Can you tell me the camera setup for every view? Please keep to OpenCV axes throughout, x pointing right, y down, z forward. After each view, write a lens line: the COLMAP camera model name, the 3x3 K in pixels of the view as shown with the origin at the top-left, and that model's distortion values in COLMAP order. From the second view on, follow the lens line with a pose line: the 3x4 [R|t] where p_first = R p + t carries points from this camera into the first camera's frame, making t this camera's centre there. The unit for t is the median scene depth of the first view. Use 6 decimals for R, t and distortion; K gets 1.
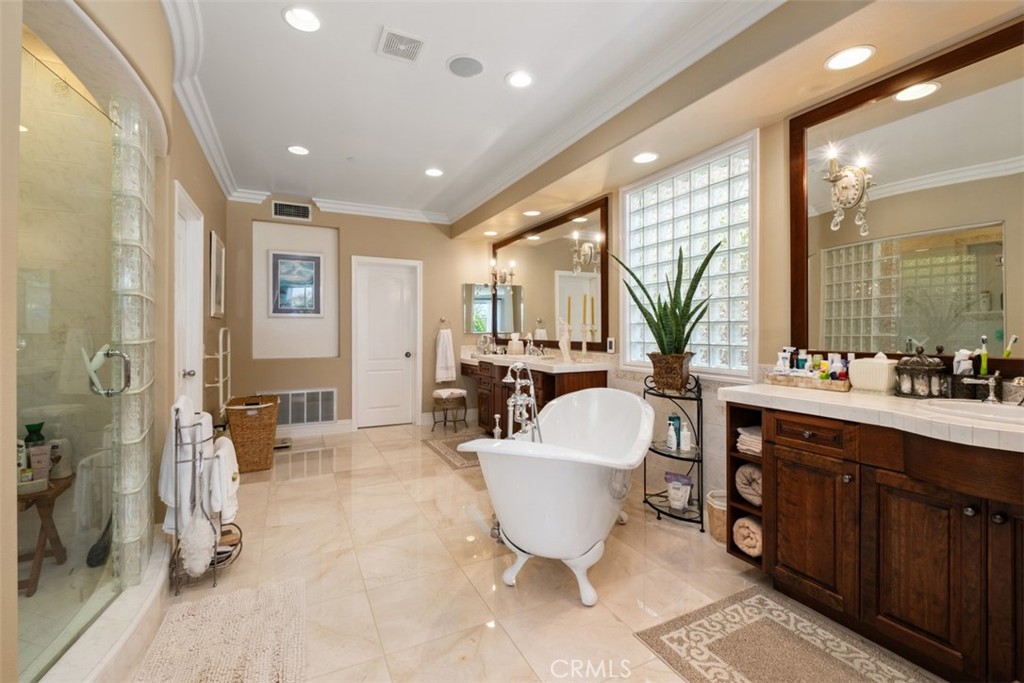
lens RADIAL K [[435.1, 0, 512.1], [0, 435.1, 334.4], [0, 0, 1]] dist [-0.000882, -0.003315]
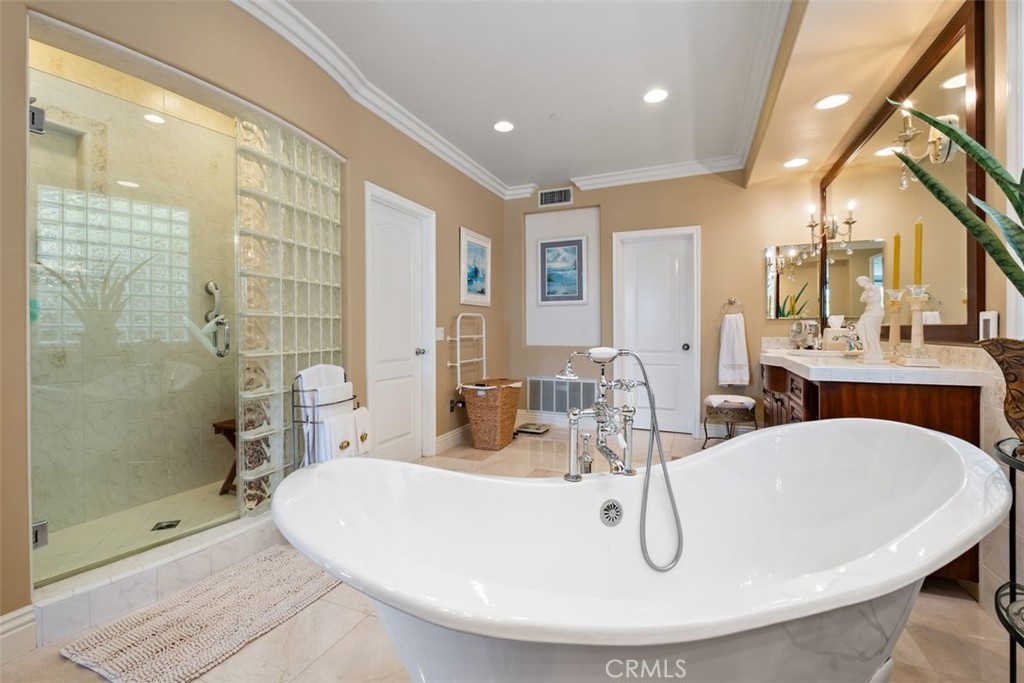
lens RADIAL K [[435.1, 0, 513.4], [0, 435.1, 336.1], [0, 0, 1]] dist [-0.000882, -0.003315]
pose [[0.647420, 0.011184, -0.762051, 0.190494], [-0.004362, 0.999930, 0.010970, 0.022121], [0.762121, -0.003778, 0.647424, 0.281996]]
